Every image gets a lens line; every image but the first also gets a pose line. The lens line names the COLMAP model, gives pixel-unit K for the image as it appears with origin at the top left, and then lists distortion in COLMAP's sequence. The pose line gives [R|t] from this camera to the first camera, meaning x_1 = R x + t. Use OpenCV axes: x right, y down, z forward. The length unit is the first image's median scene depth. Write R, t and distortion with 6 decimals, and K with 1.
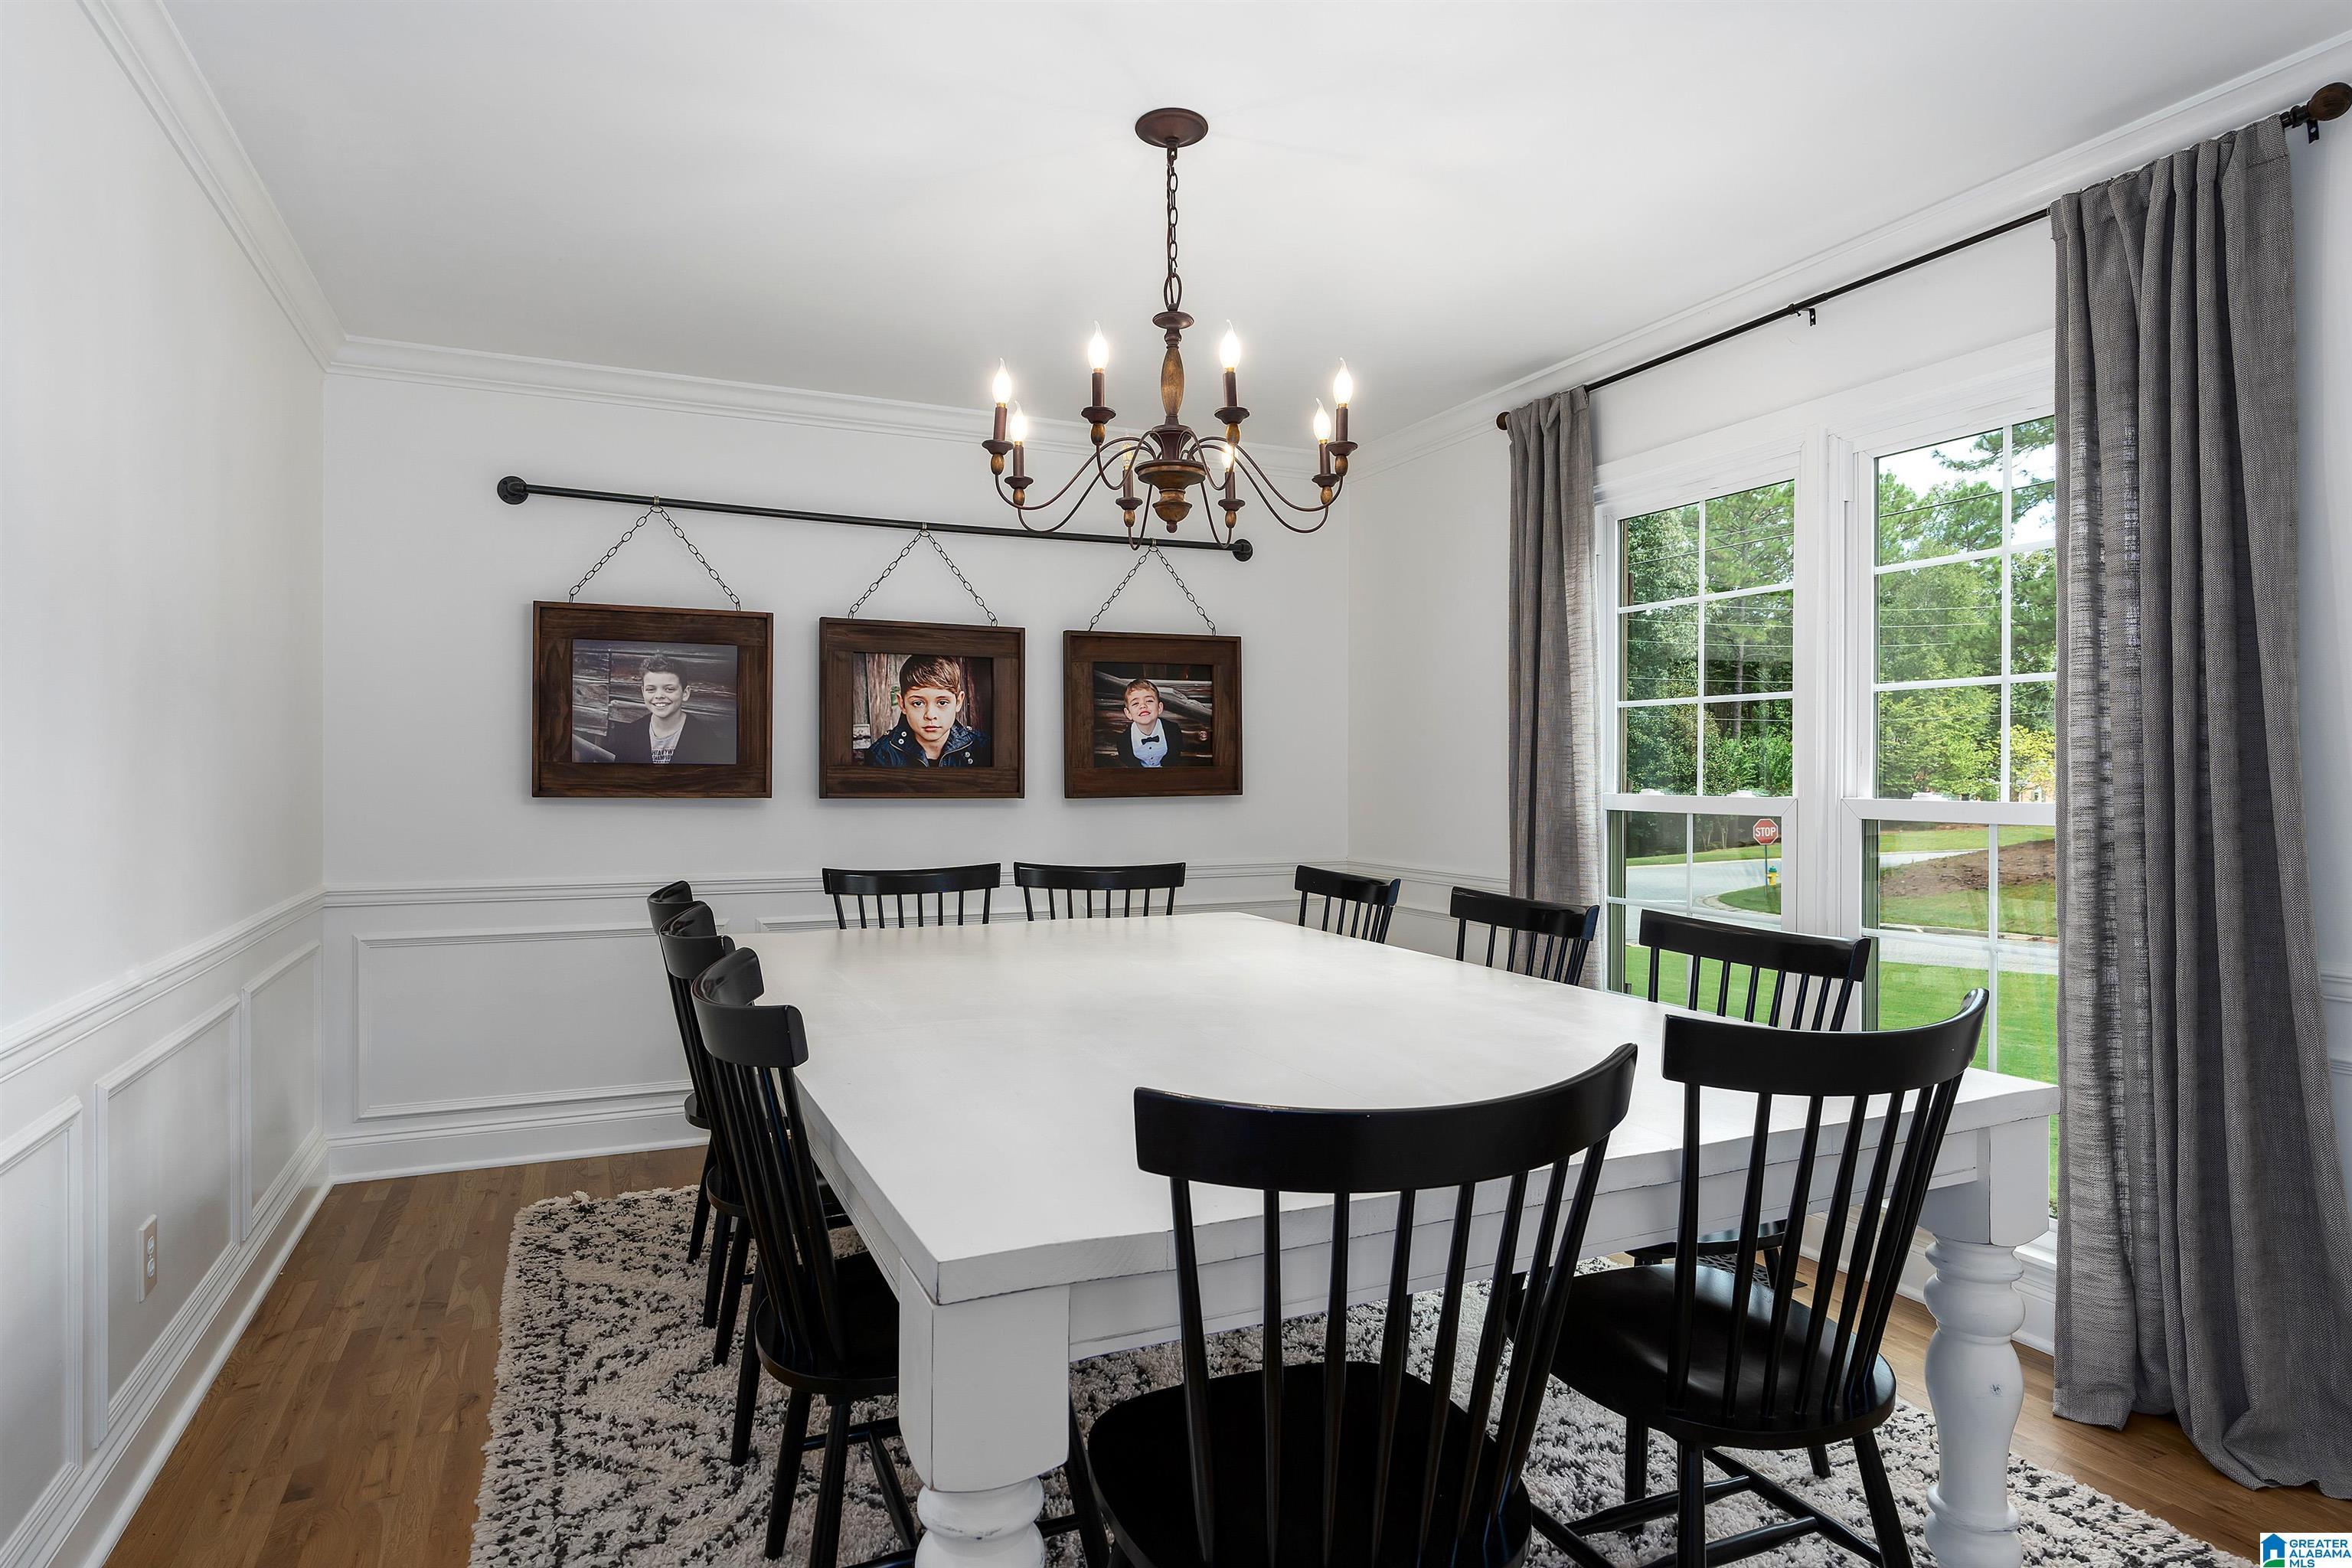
lens RADIAL K [[1287.7, 0, 1164.6], [0, 1287.7, 778.5], [0, 0, 1]] dist [-0.001407, 0.002193]
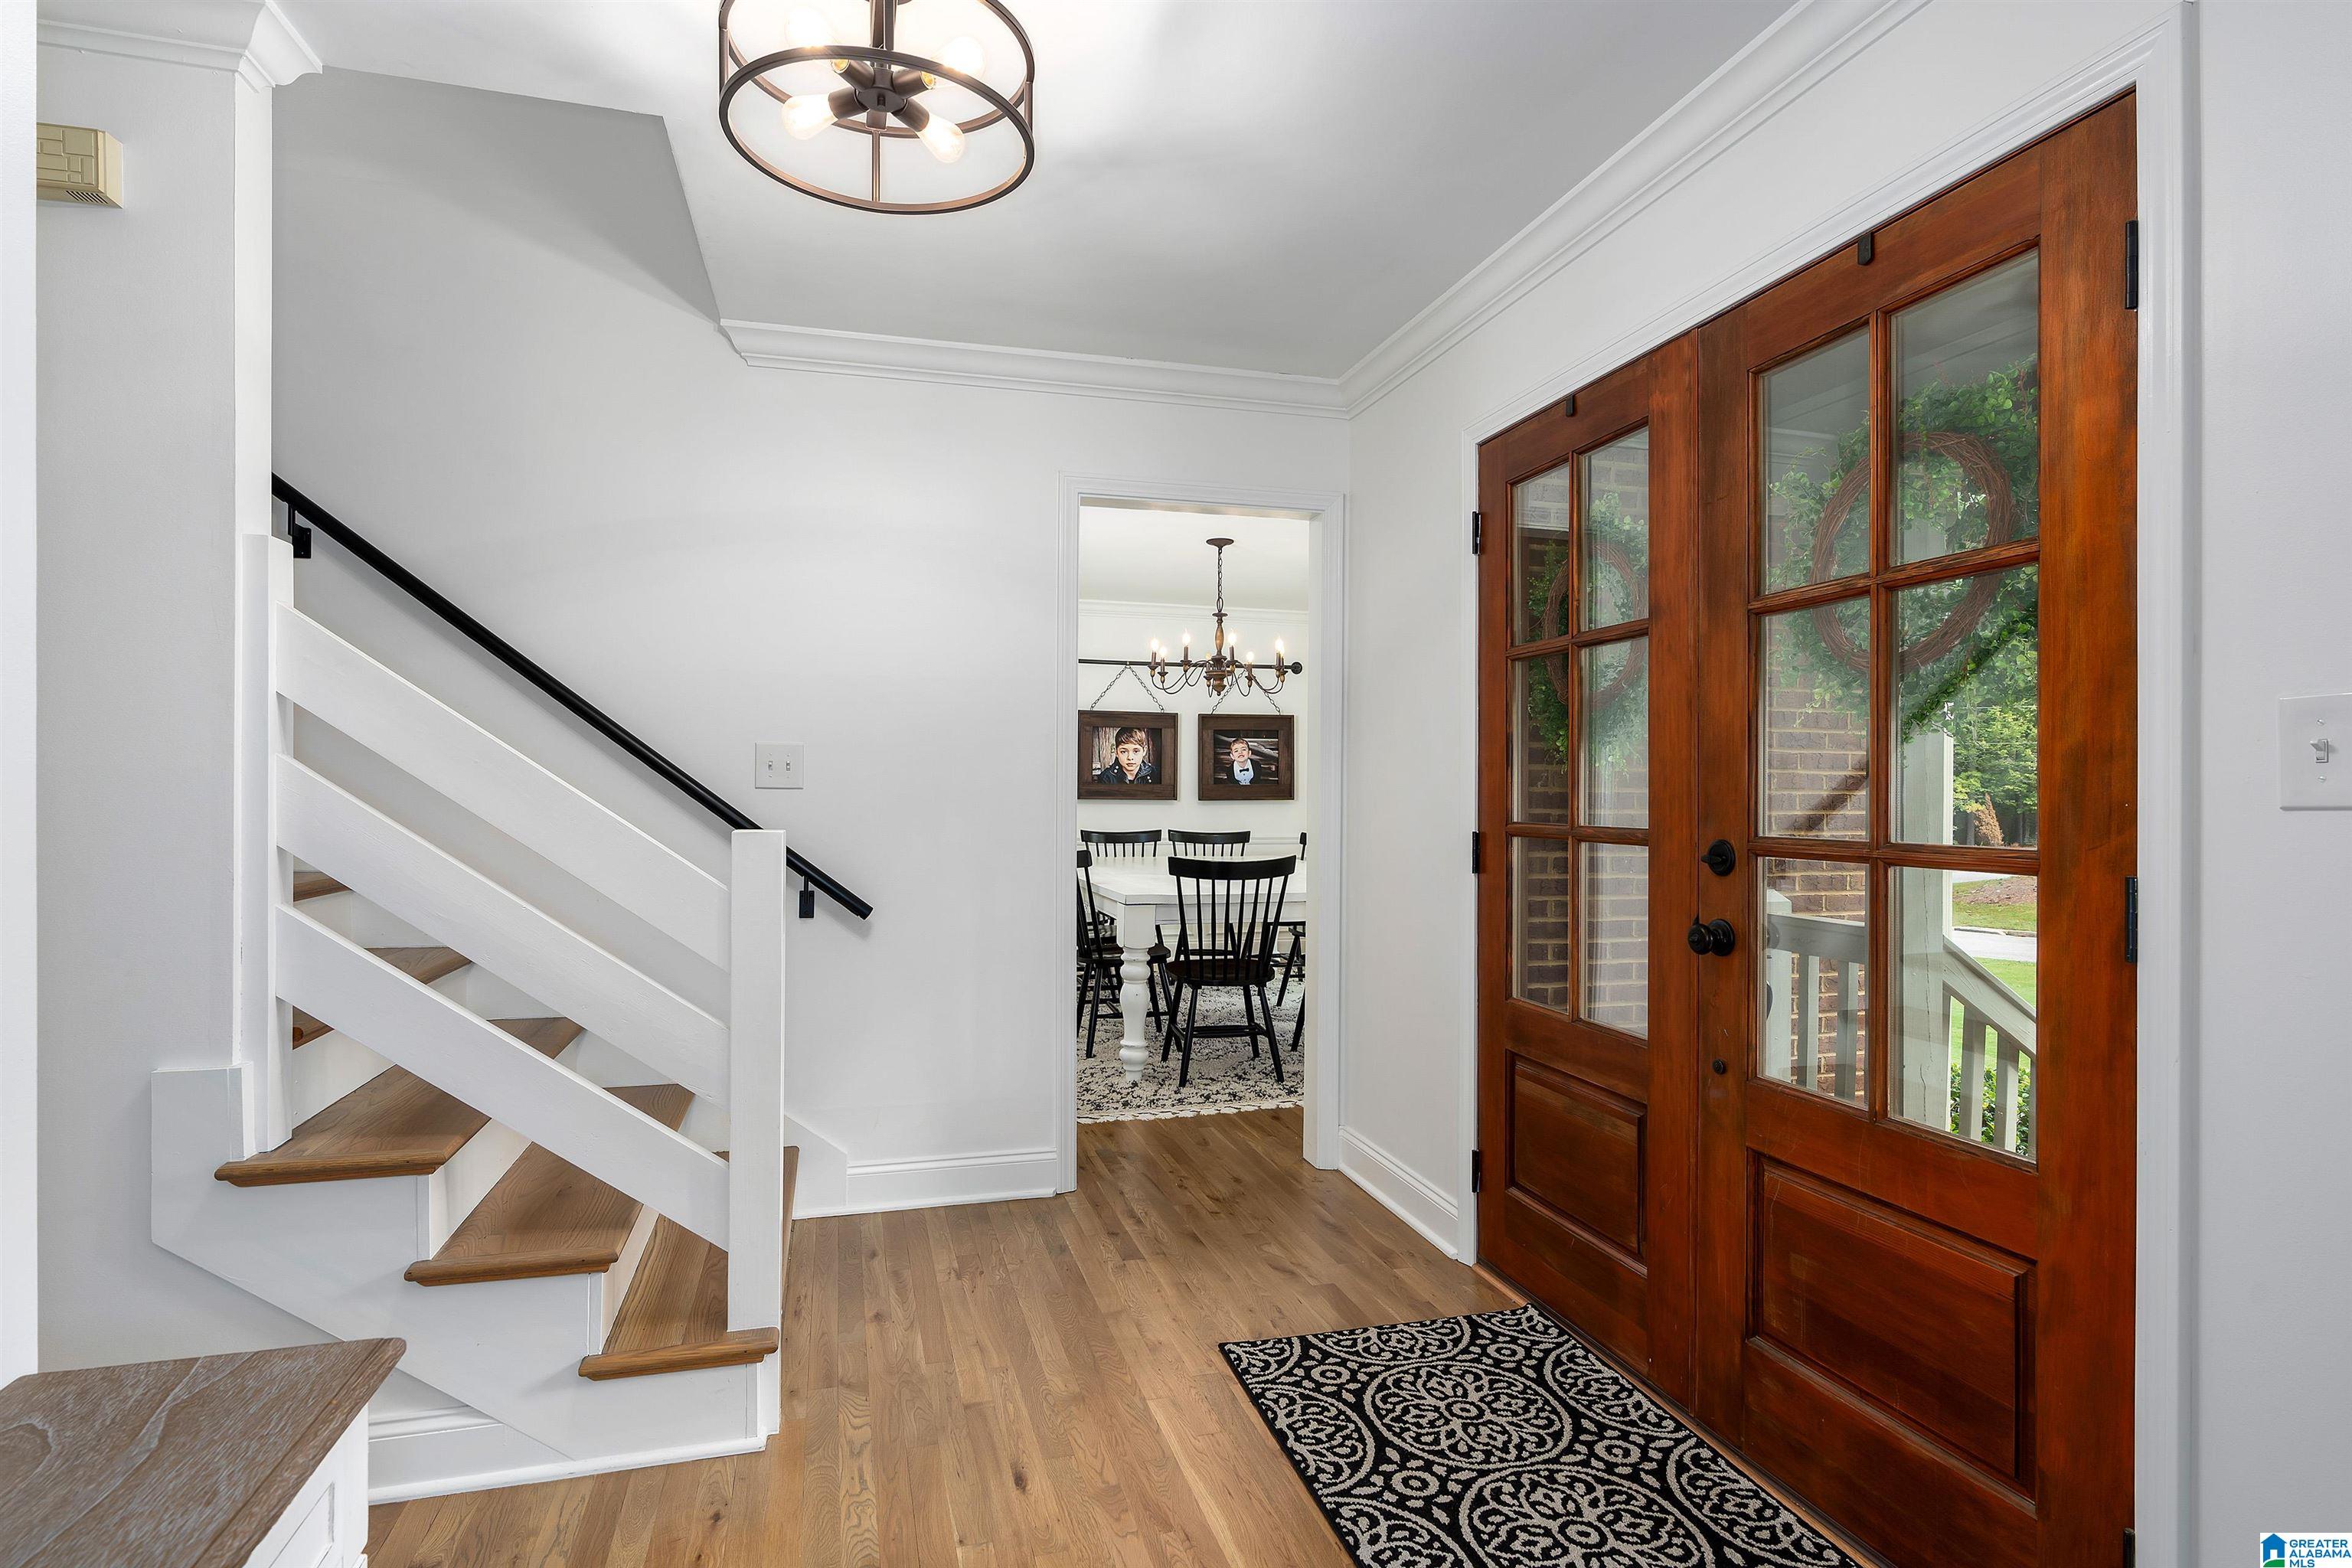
lens RADIAL K [[1209.7, 0, 1178.6], [0, 1209.7, 787.5], [0, 0, 1]] dist [0.002152, 0.000129]
pose [[0.989357, 0.006980, -0.145338, 0.161699], [-0.007642, 0.999963, -0.003998, 0.003353], [0.145305, 0.005066, 0.989374, -0.825635]]
